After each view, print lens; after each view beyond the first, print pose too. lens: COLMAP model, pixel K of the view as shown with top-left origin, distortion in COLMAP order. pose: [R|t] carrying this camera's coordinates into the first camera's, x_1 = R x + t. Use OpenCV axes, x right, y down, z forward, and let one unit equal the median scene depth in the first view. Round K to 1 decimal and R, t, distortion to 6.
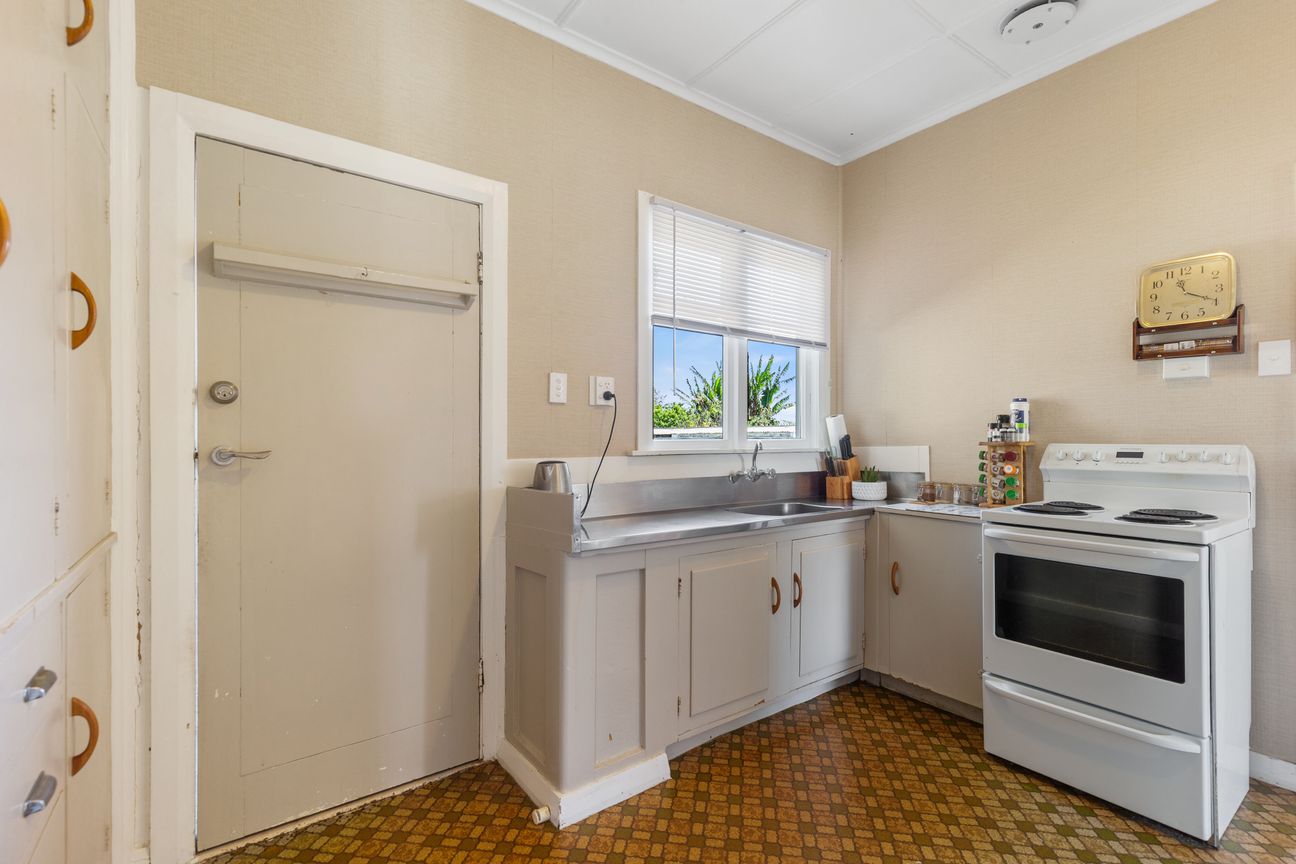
lens RADIAL K [[582.1, 0, 648.0], [0, 582.1, 432.0], [0, 0, 1]] dist [-0.000576, -0.000101]
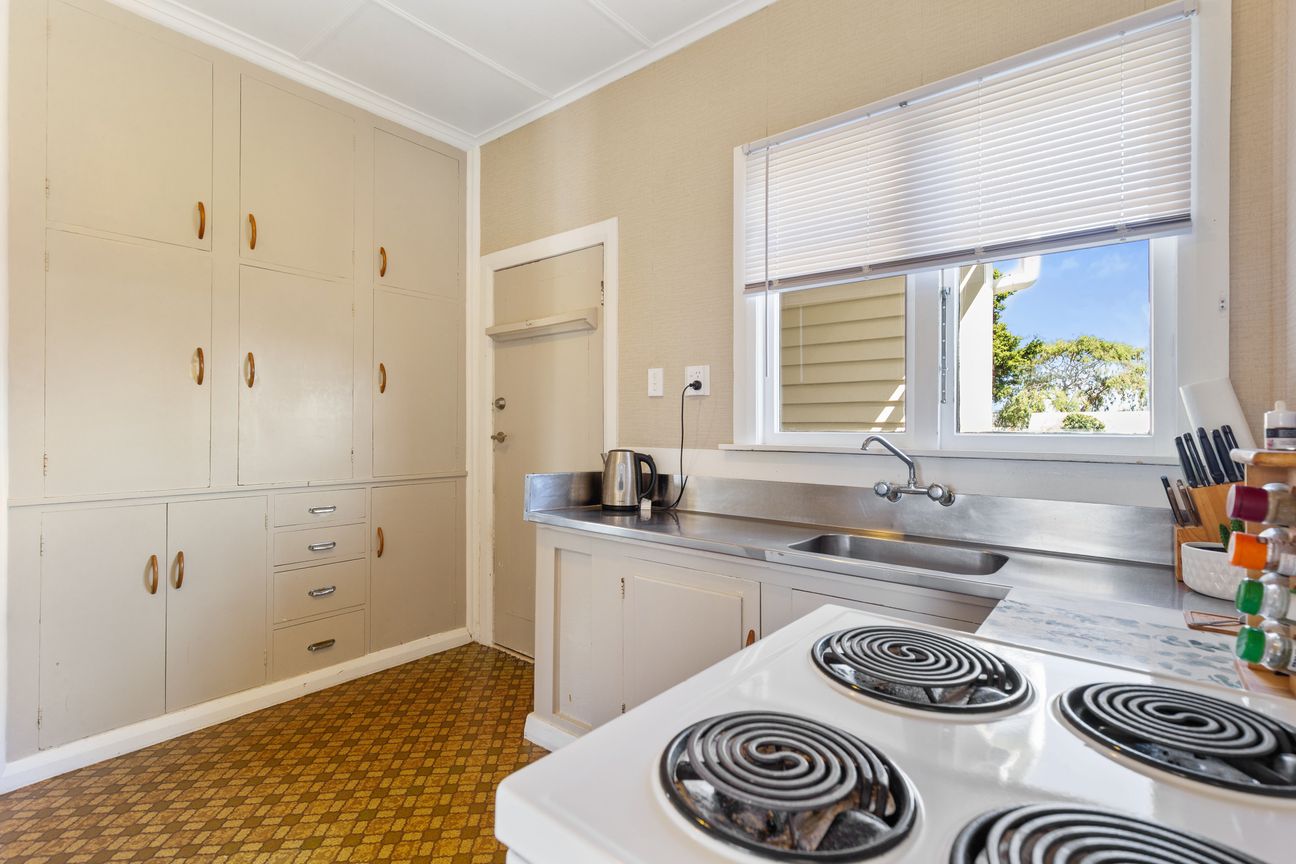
lens RADIAL K [[590.7, 0, 645.5], [0, 590.7, 417.5], [0, 0, 1]] dist [0.001282, -0.000058]
pose [[0.239463, -0.015229, -0.970786, 0.900516], [-0.000213, 0.999876, -0.015738, 0.006232], [0.970905, 0.003975, 0.239430, 0.727280]]
